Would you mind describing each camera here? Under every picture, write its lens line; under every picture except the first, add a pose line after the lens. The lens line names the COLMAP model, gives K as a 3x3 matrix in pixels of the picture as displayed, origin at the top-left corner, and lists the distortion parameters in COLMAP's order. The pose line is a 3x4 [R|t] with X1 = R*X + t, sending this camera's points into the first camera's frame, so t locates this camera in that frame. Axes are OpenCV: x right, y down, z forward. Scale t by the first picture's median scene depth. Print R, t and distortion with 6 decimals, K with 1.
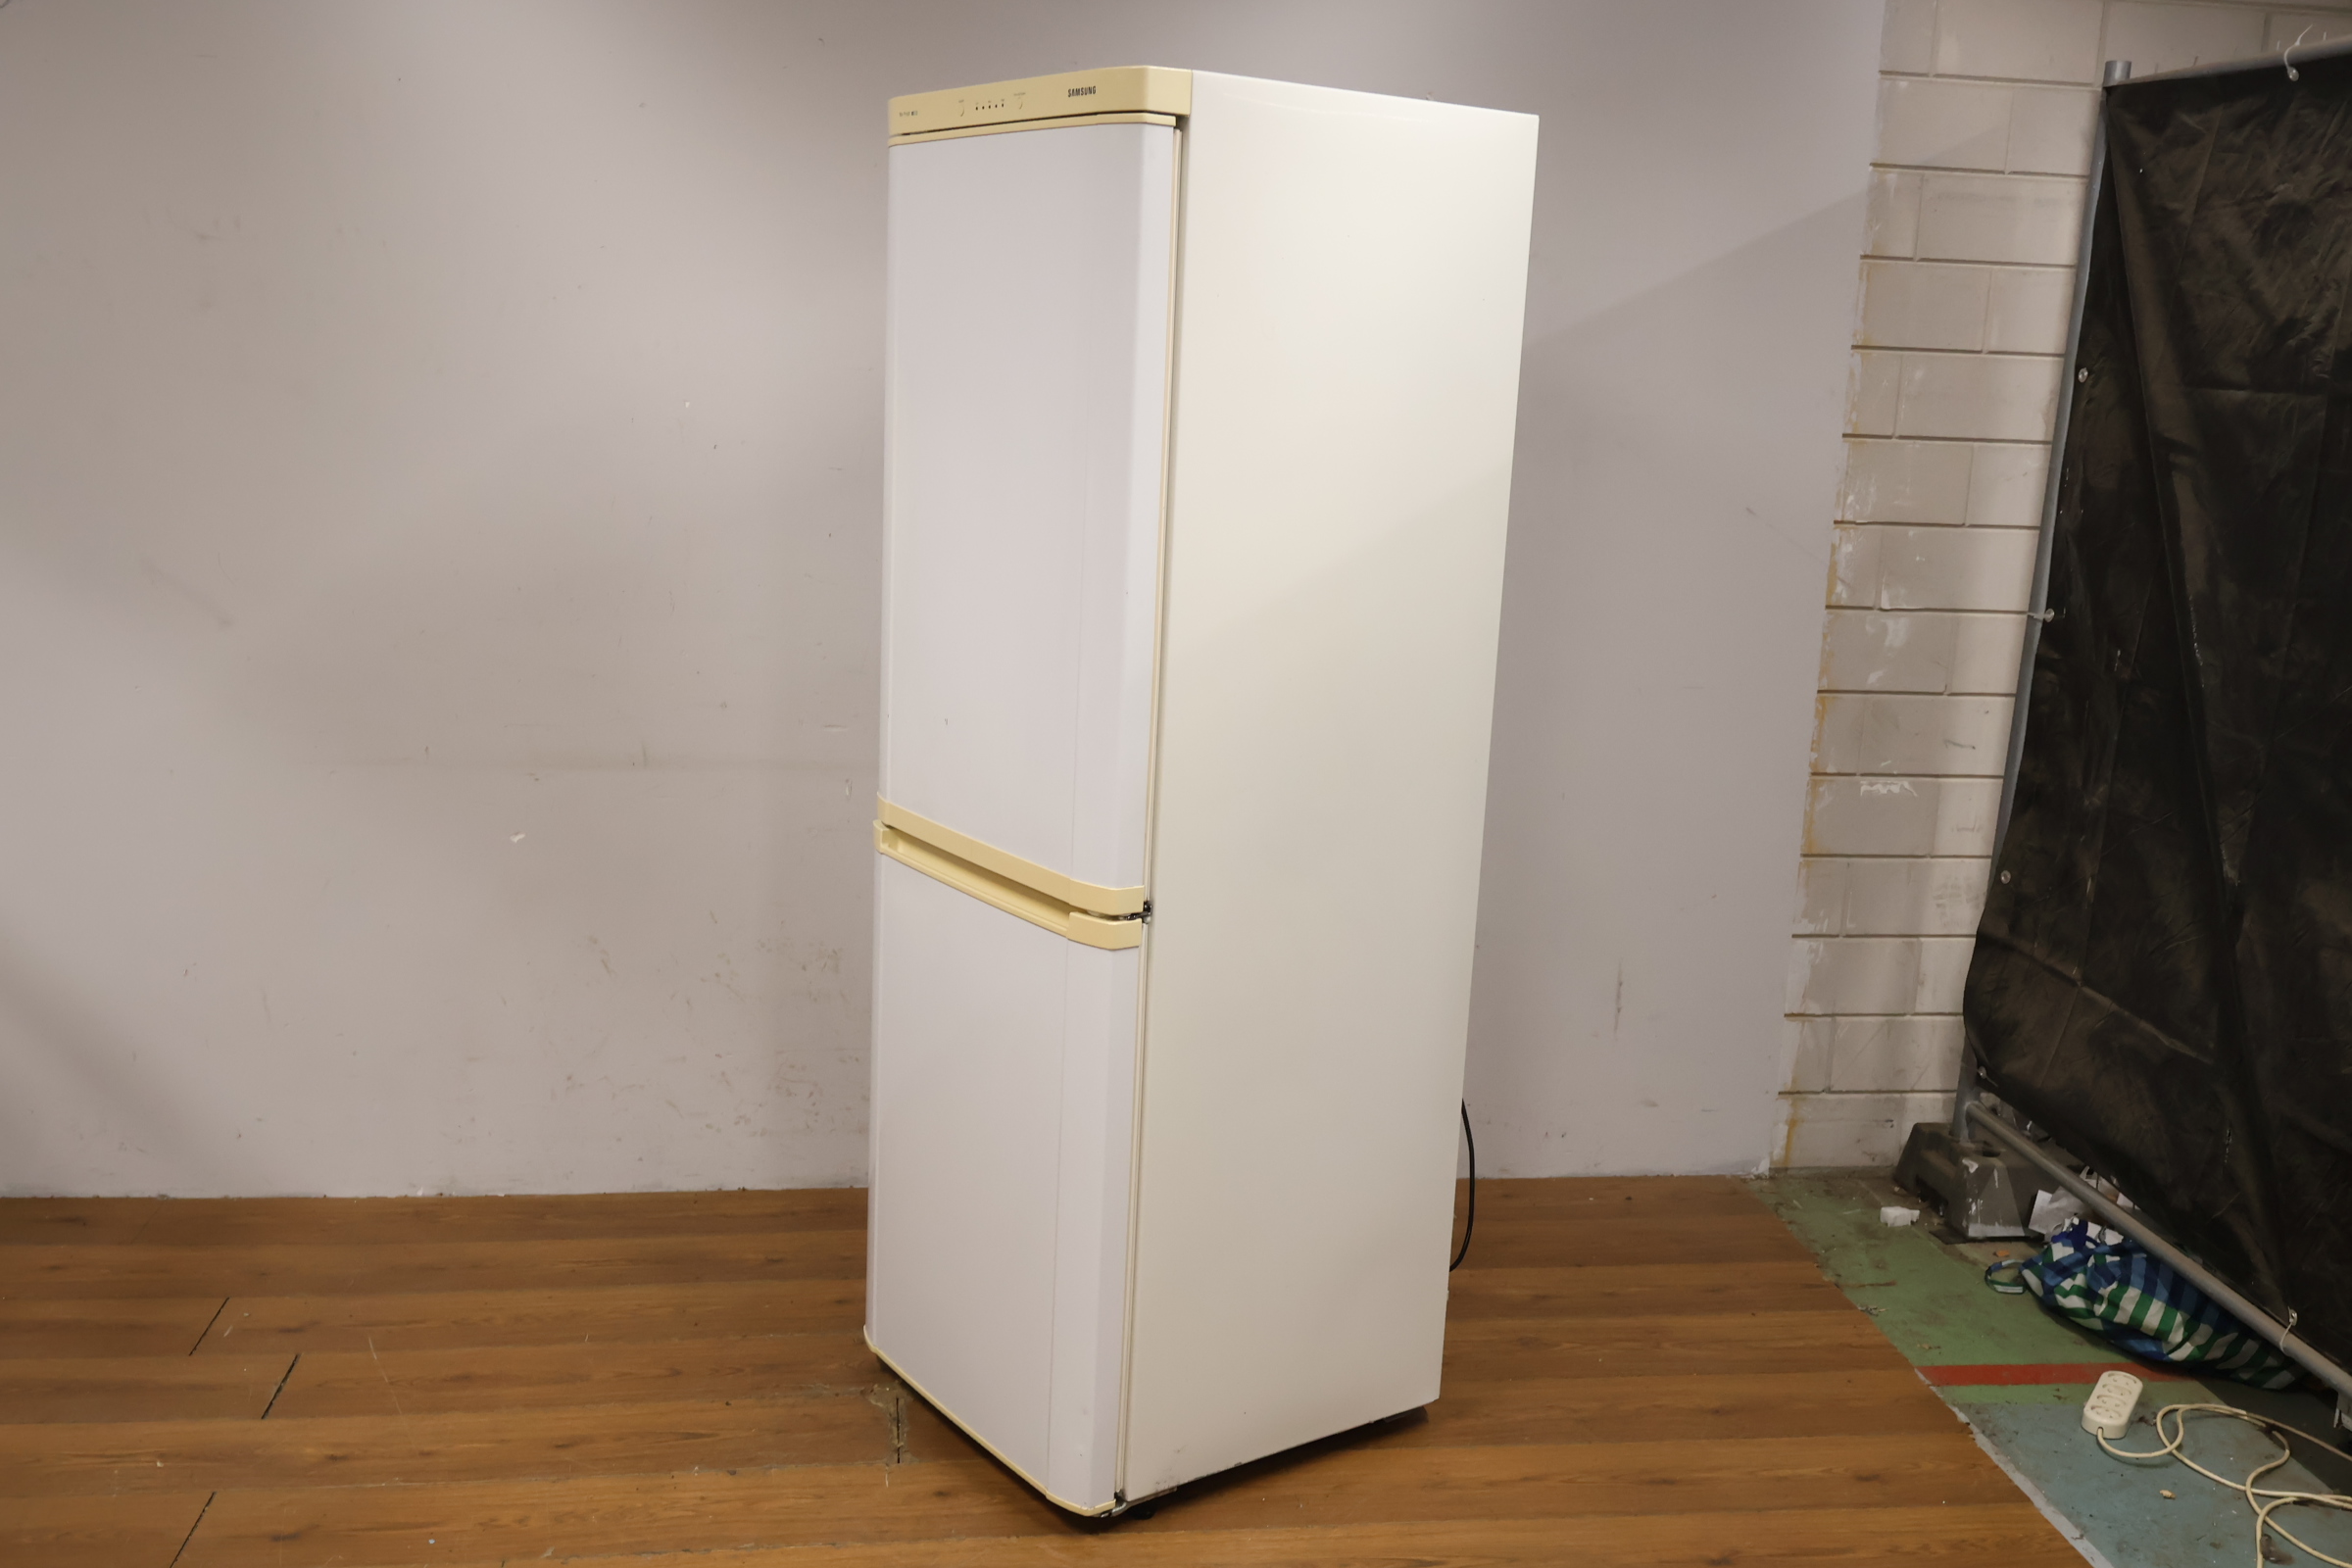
lens RADIAL K [[2144.6, 0, 1183.5], [0, 2144.6, 780.2], [0, 0, 1]] dist [-0.016779, 0.001674]
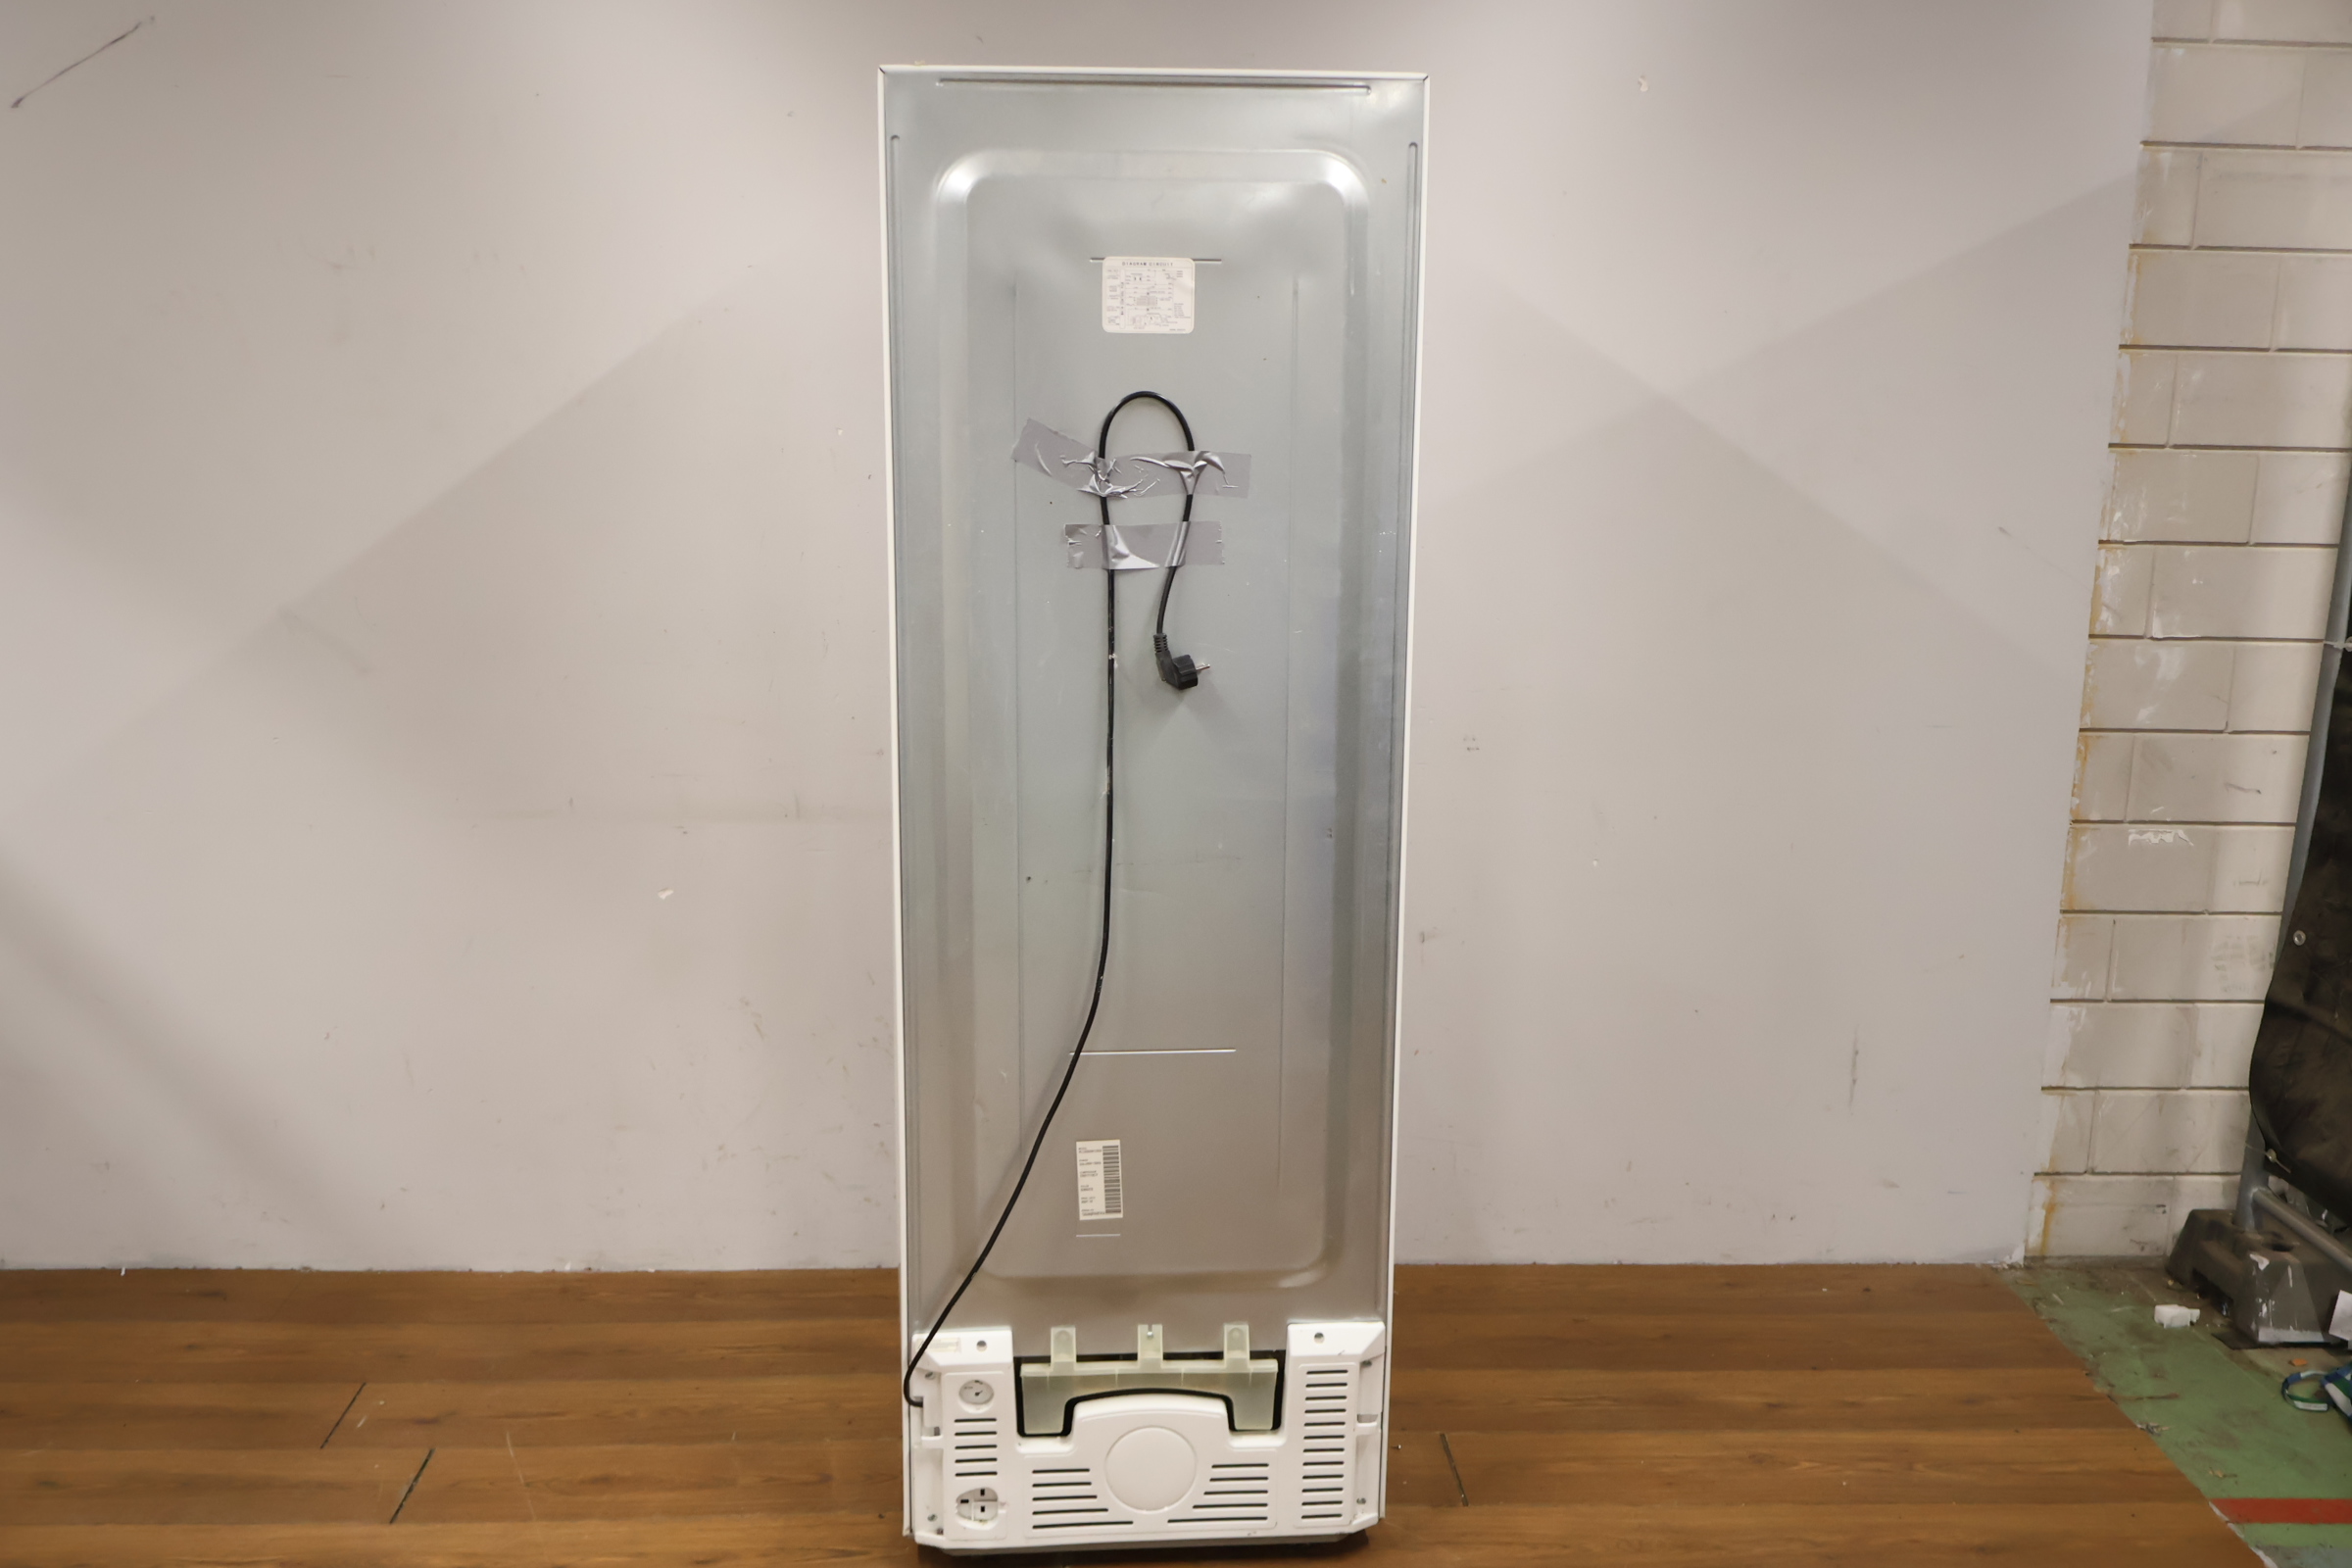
lens RADIAL K [[2158.9, 0, 1177.2], [0, 2158.9, 796.6], [0, 0, 1]] dist [-0.007932, 0.000771]
pose [[0.996274, -0.003330, -0.086175, -0.003868], [0.002961, 0.999986, -0.004413, -0.011218], [0.086189, 0.004142, 0.996270, 0.067336]]
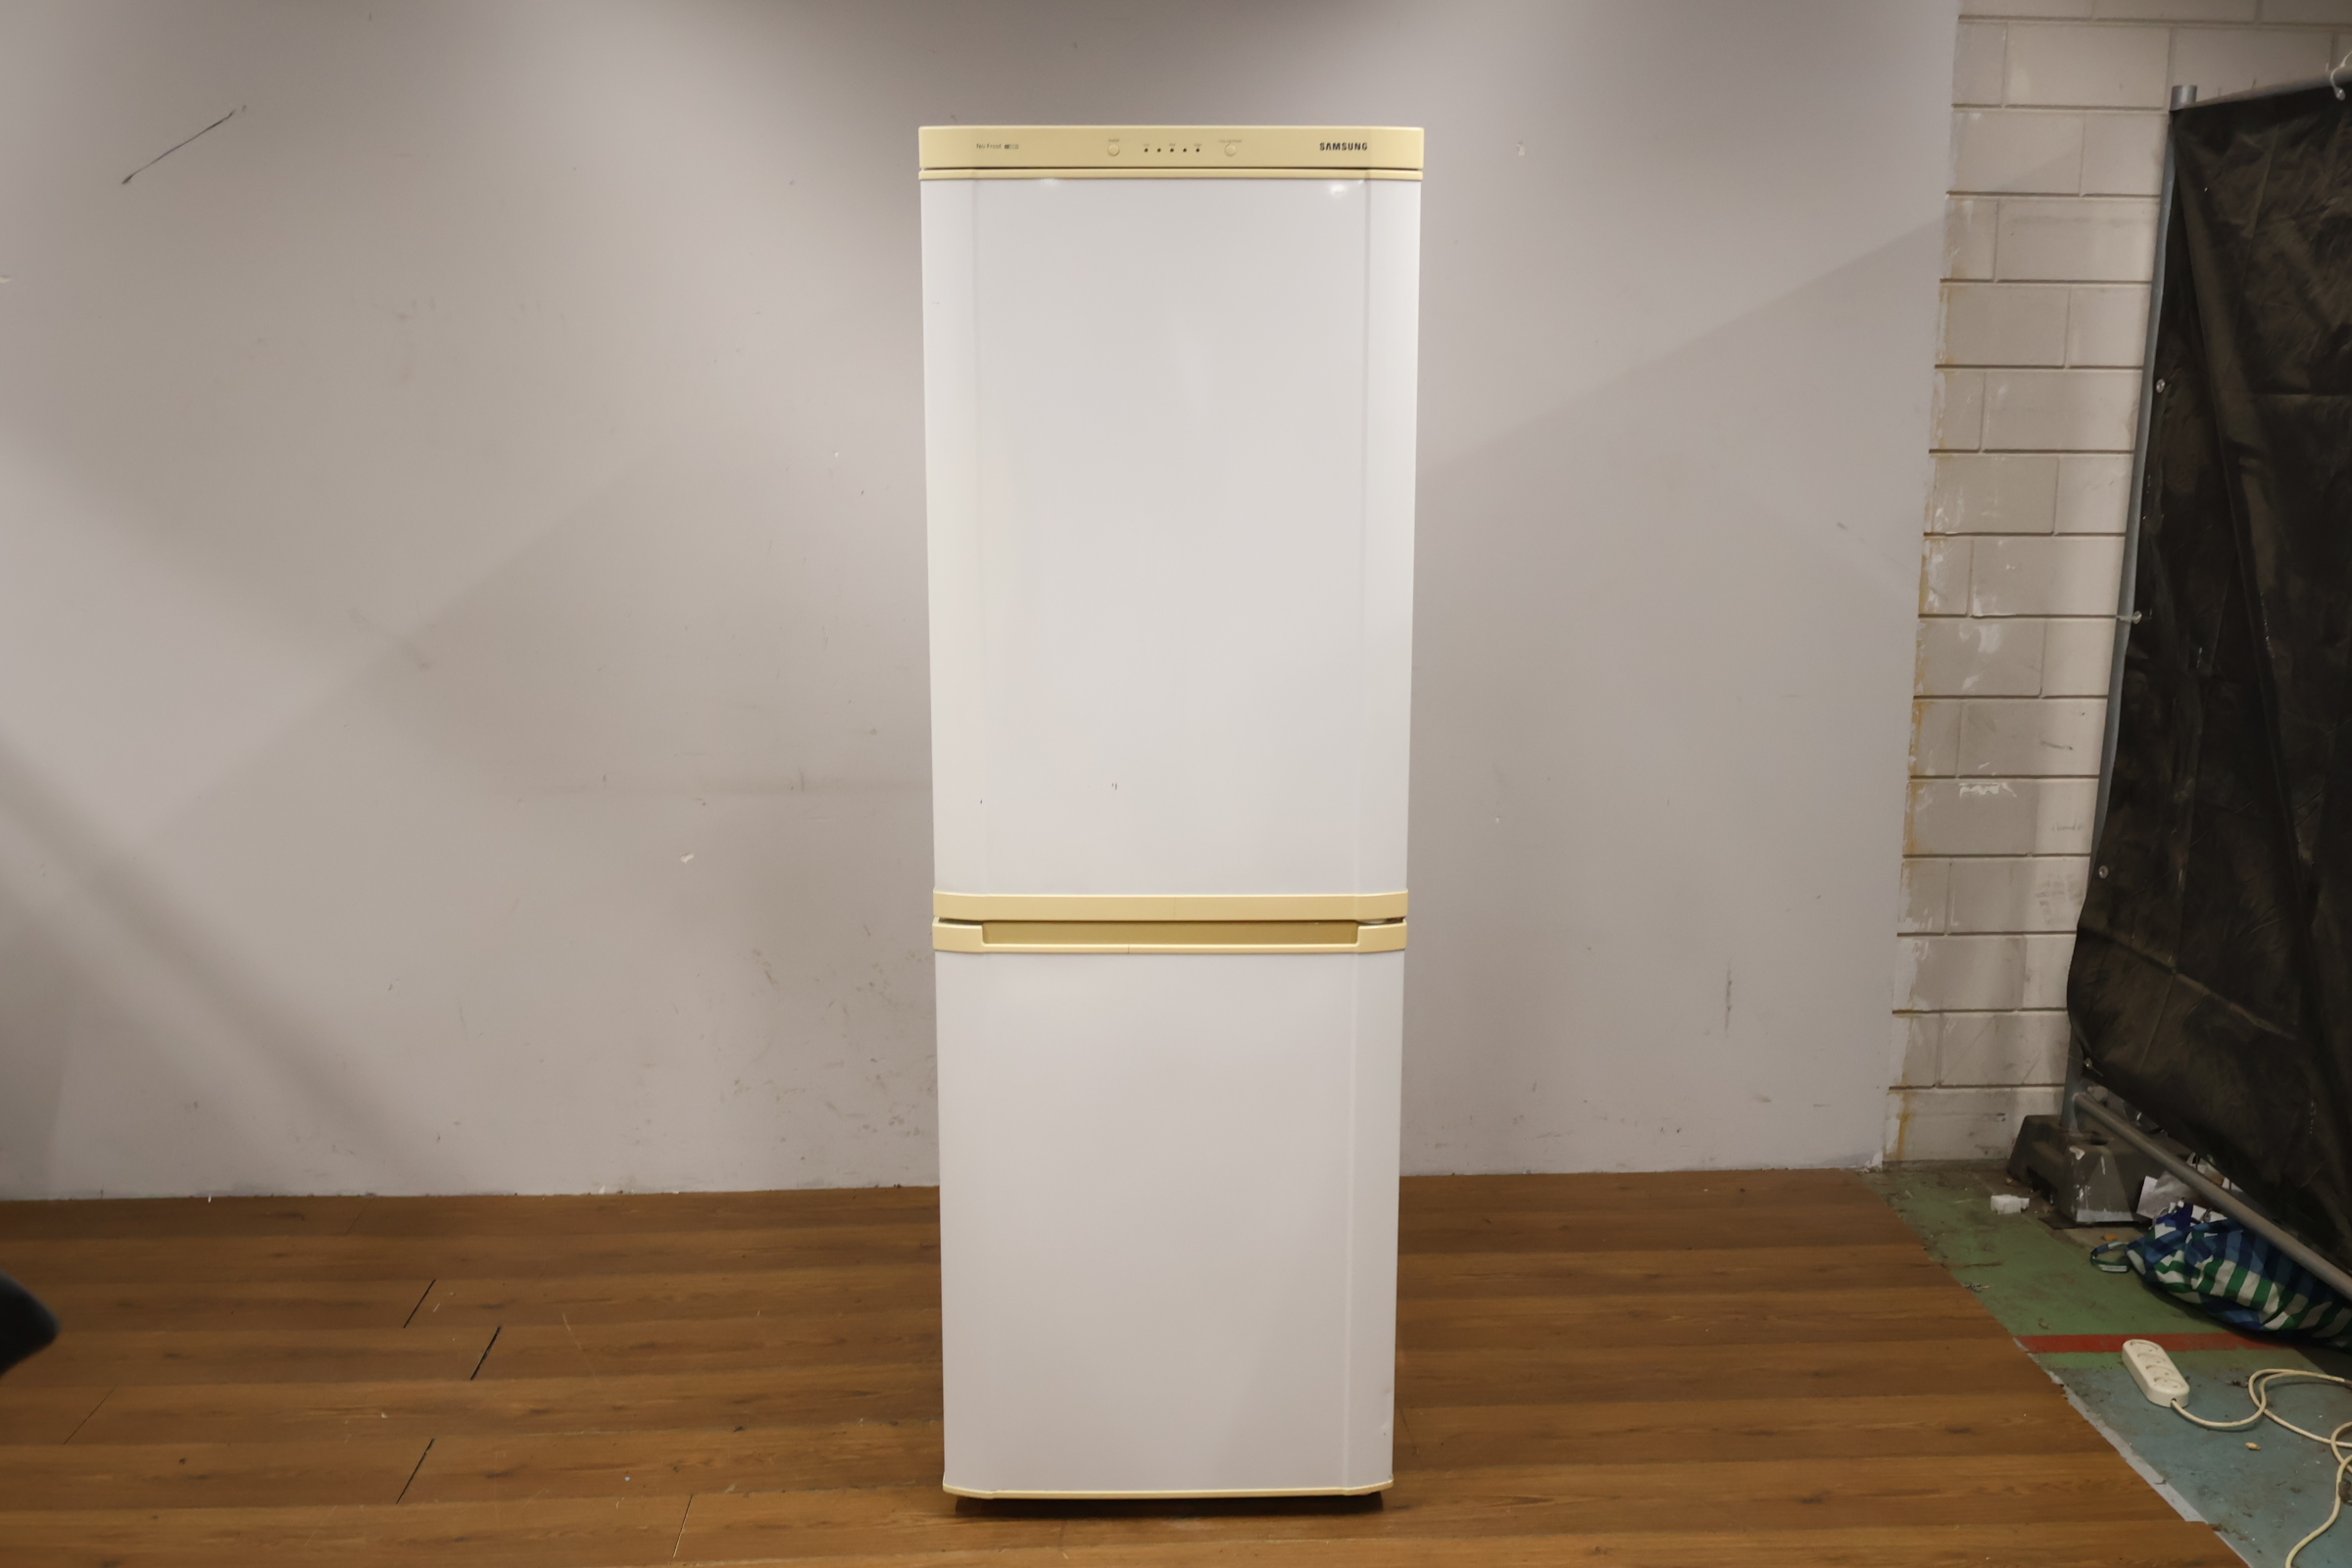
lens RADIAL K [[2185.1, 0, 1178.5], [0, 2185.1, 773.0], [0, 0, 1]] dist [-0.019308, -0.011505]
pose [[0.997387, -0.021184, -0.069072, 0.013182], [0.019185, 0.999381, -0.029490, 0.020505], [0.069654, 0.028087, 0.997176, -0.081596]]
